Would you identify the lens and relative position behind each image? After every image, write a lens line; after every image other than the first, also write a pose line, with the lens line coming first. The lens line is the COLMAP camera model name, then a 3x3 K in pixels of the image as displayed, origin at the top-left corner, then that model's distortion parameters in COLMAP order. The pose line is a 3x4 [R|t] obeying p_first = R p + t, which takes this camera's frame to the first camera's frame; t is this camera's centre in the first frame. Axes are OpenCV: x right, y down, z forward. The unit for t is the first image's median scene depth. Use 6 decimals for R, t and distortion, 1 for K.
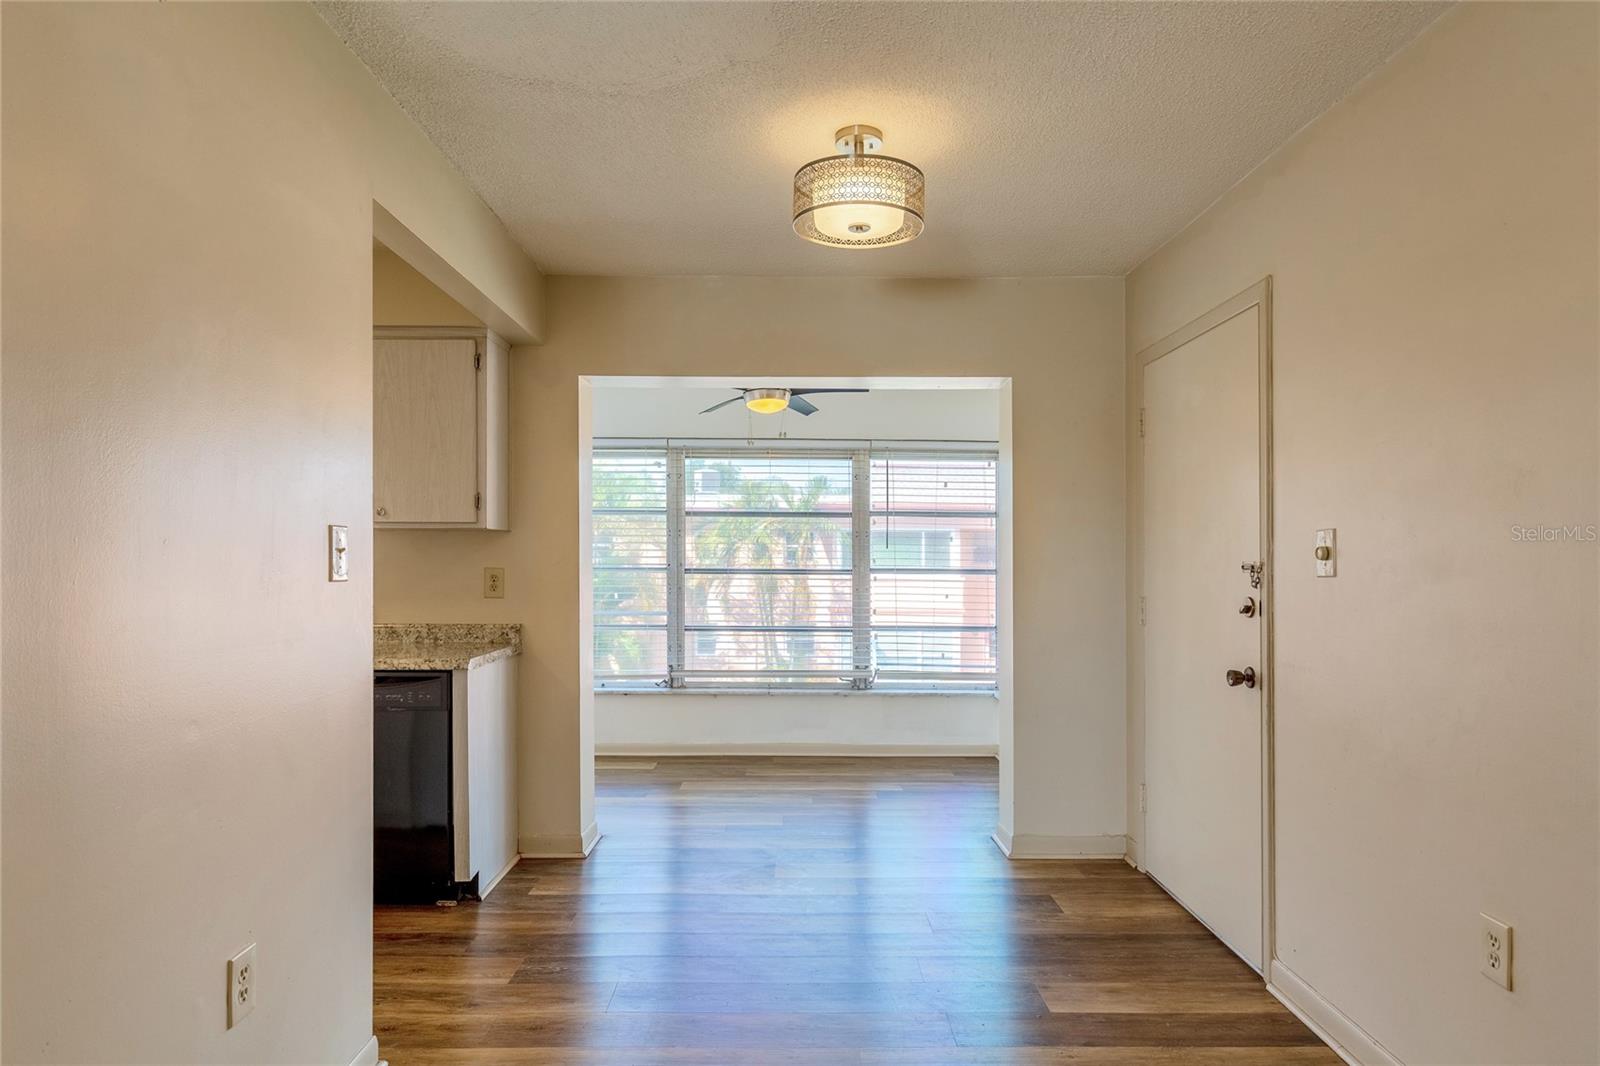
lens RADIAL K [[945.7, 0, 768.8], [0, 945.7, 551.7], [0, 0, 1]] dist [0.000041, -0.000401]
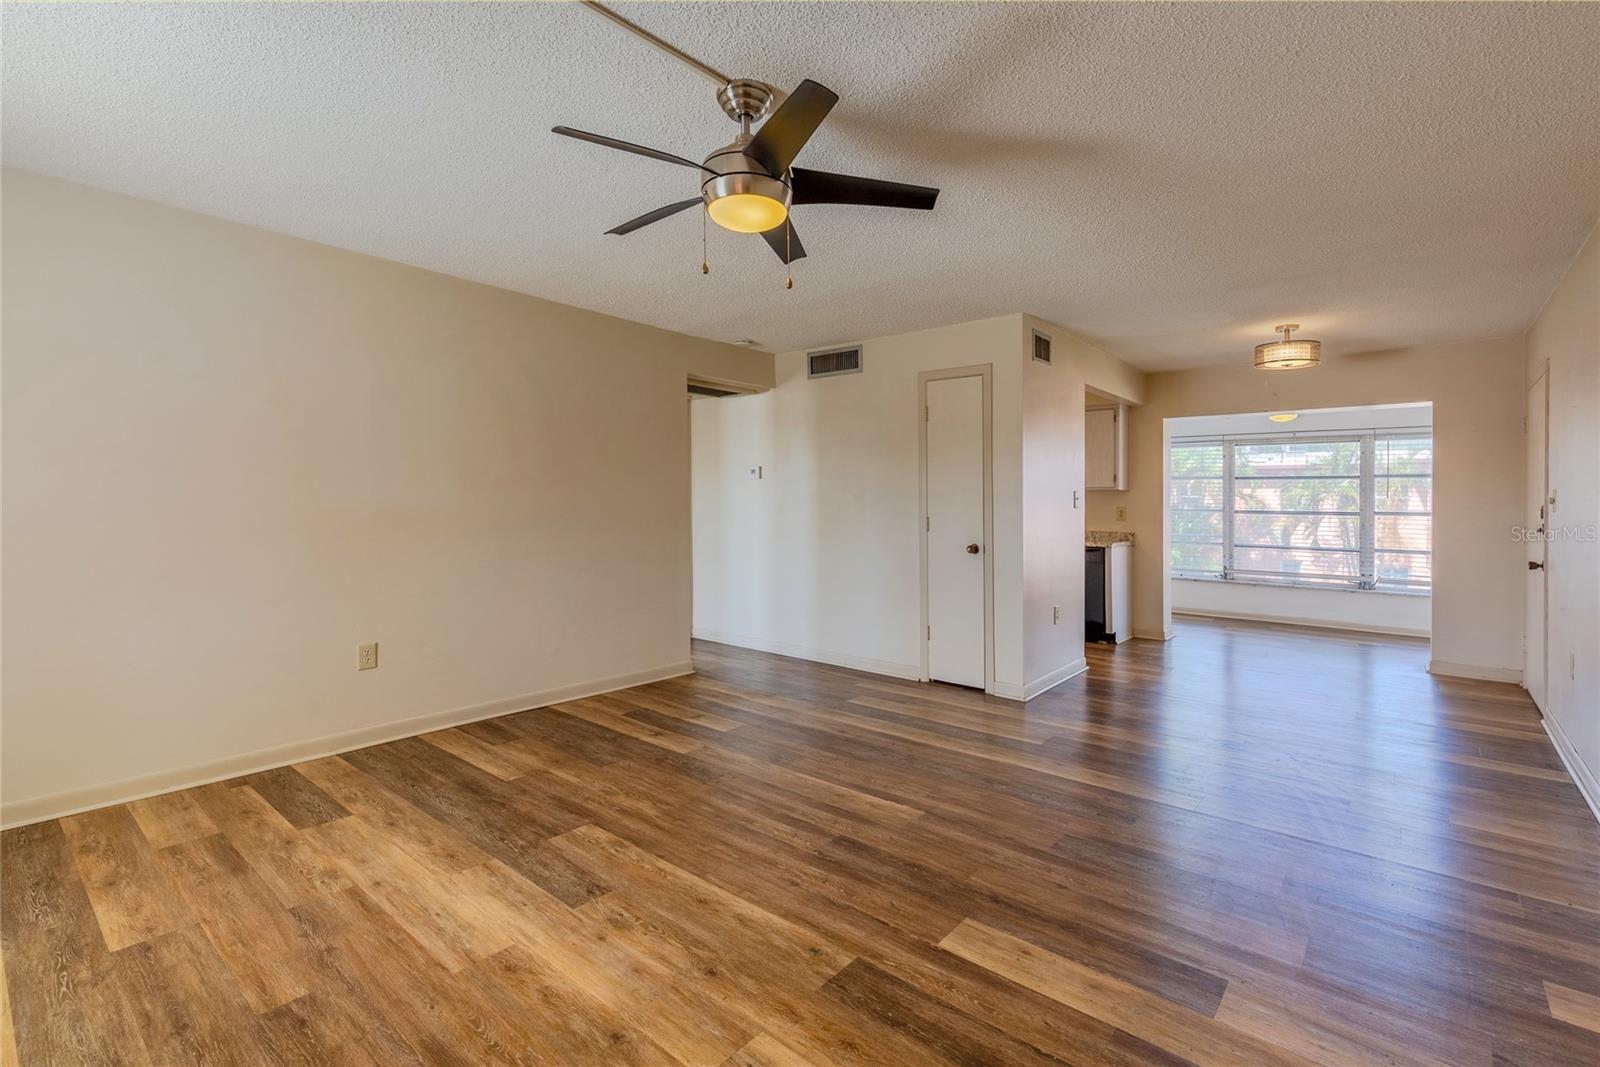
lens RADIAL K [[738.9, 0, 778.0], [0, 738.9, 499.7], [0, 0, 1]] dist [0.012606, 0.000743]
pose [[0.768951, 0.004225, -0.639294, 0.149323], [-0.005190, 0.999986, 0.000367, 0.002291], [0.639287, 0.003036, 0.768962, -0.629103]]
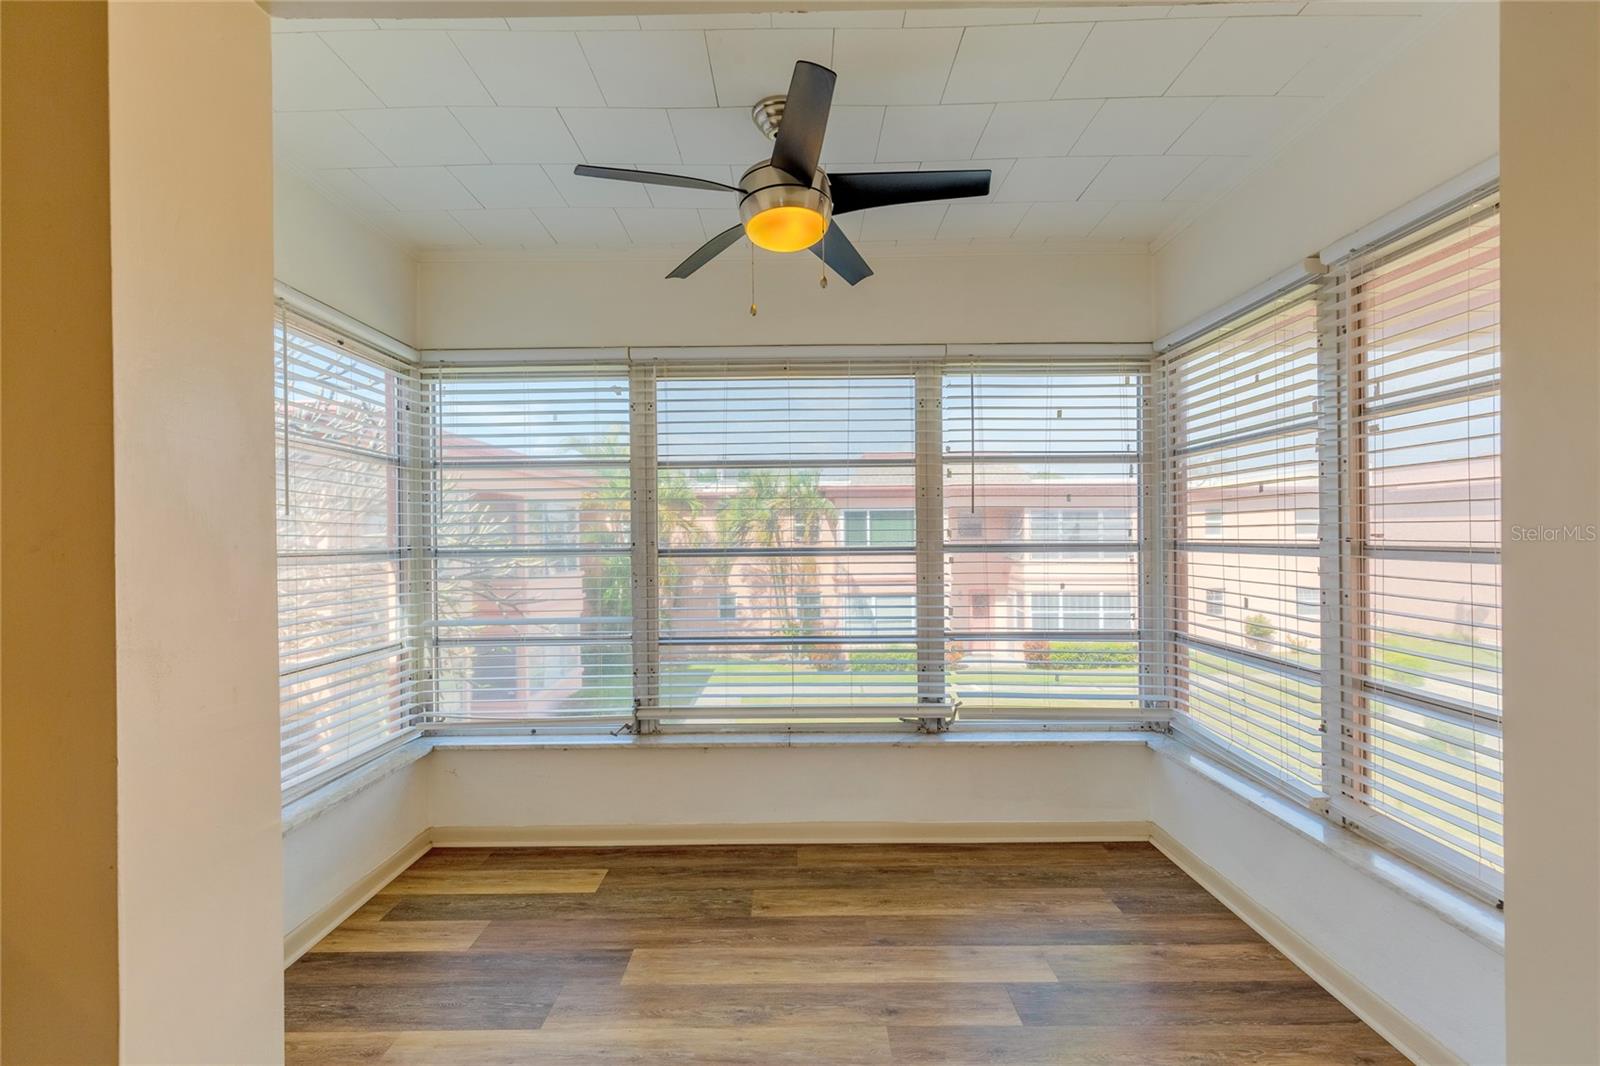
lens RADIAL K [[717.4, 0, 795.3], [0, 717.4, 534.8], [0, 0, 1]] dist [0.009981, -0.000232]
pose [[0.999821, -0.014227, 0.012485, -0.001349], [0.014149, 0.999880, 0.006380, 0.006772], [-0.012574, -0.006202, 0.999902, 0.562620]]
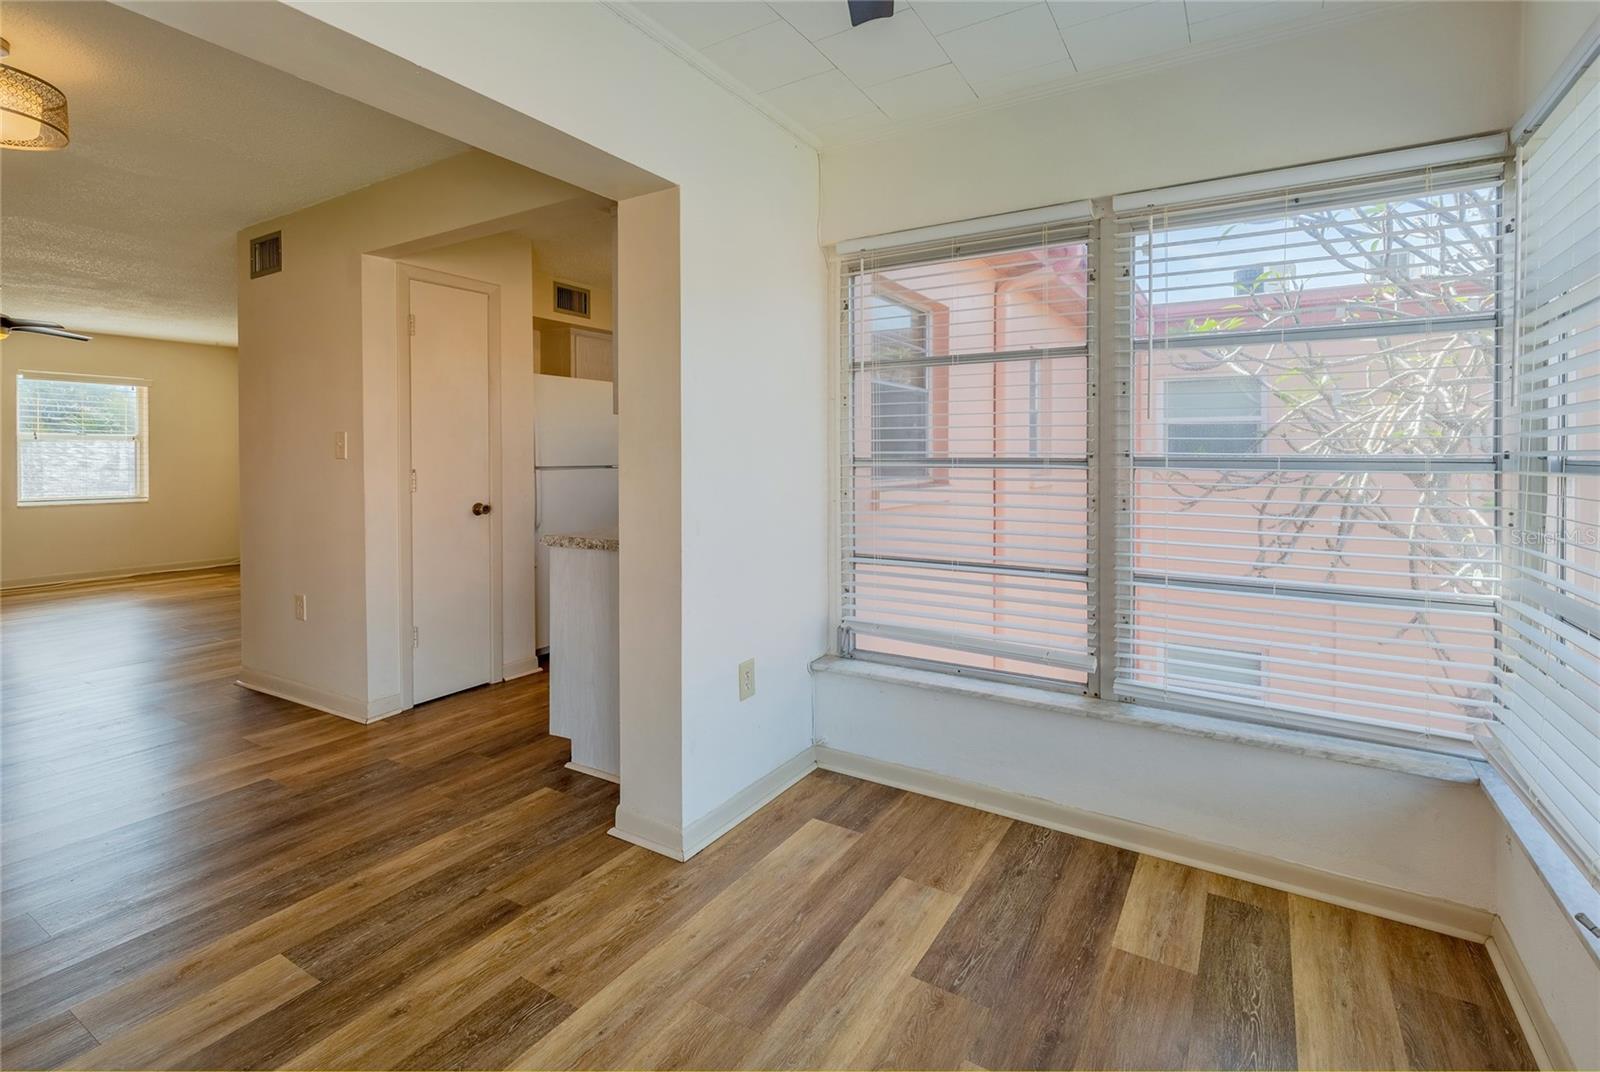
lens RADIAL K [[720.9, 0, 802.6], [0, 720.9, 450.4], [0, 0, 1]] dist [0.002689, 0.000108]
pose [[-0.493828, -0.003314, -0.869554, 0.168007], [0.009342, 0.999915, -0.009117, 0.014036], [0.869510, -0.012625, -0.493755, 0.990508]]
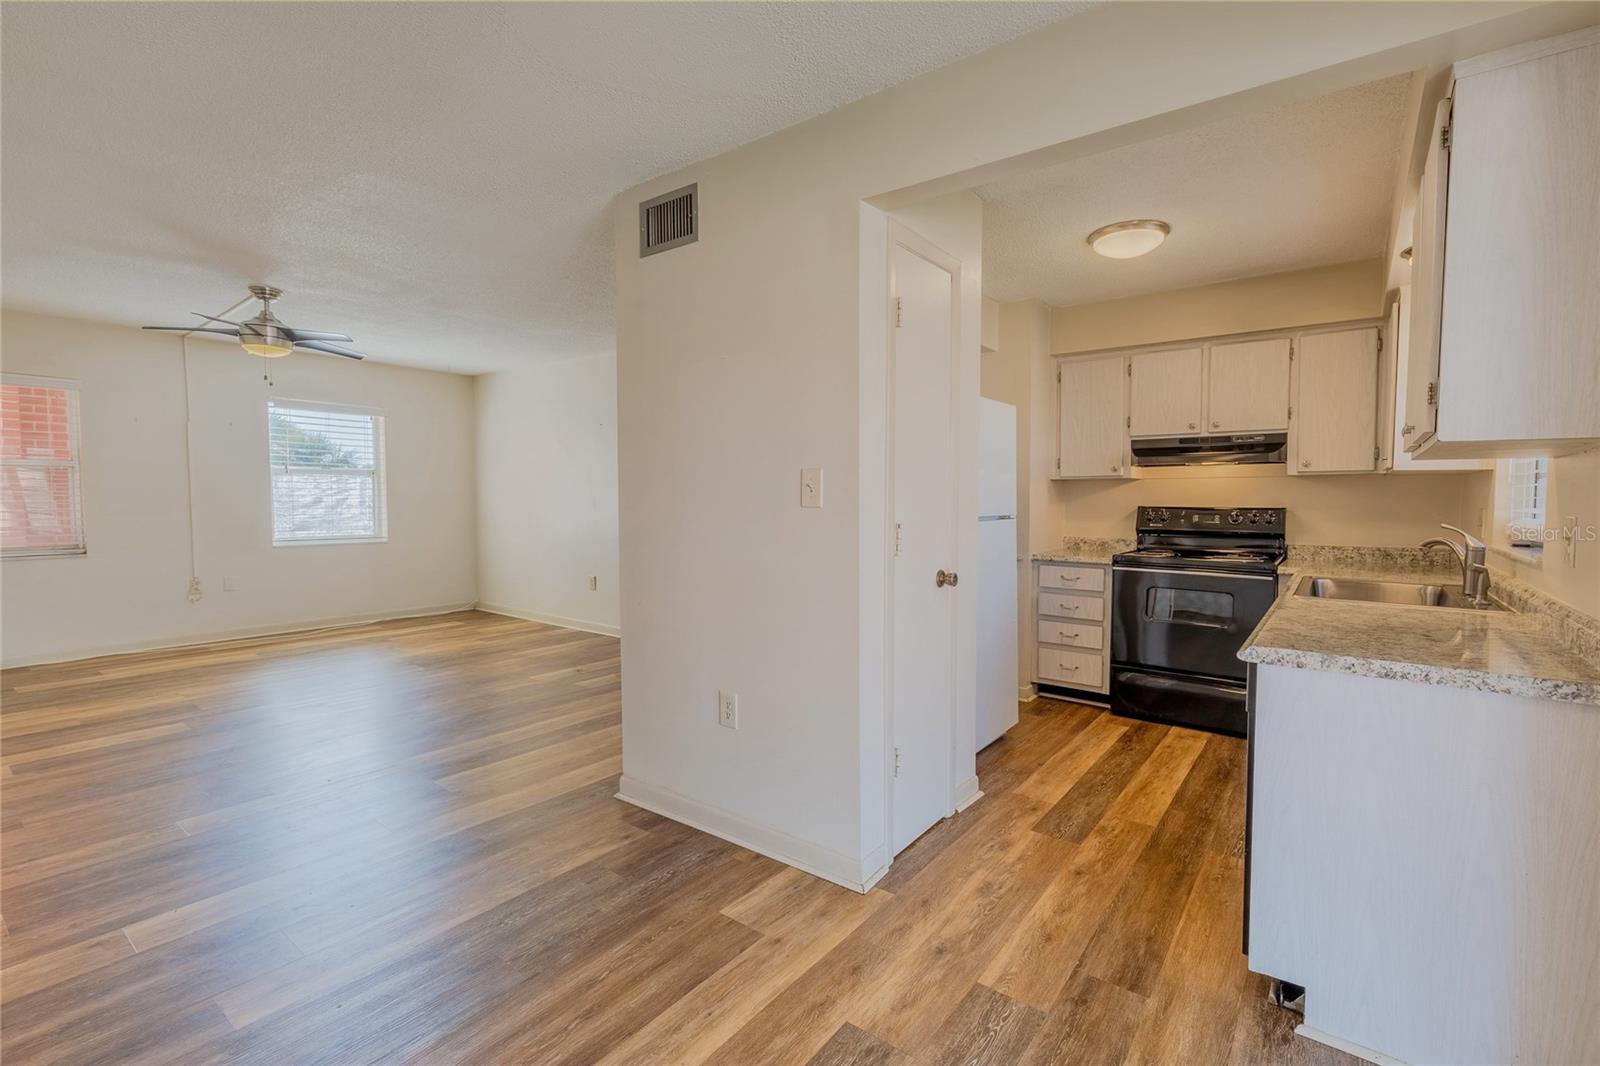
lens RADIAL K [[695.1, 0, 764.8], [0, 695.1, 524.5], [0, 0, 1]] dist [0.002682, 0.000002]
pose [[-0.593745, 0.028424, -0.804151, 0.172349], [-0.006306, 0.999181, 0.039974, 0.006247], [0.804628, 0.028805, -0.593080, 0.608330]]
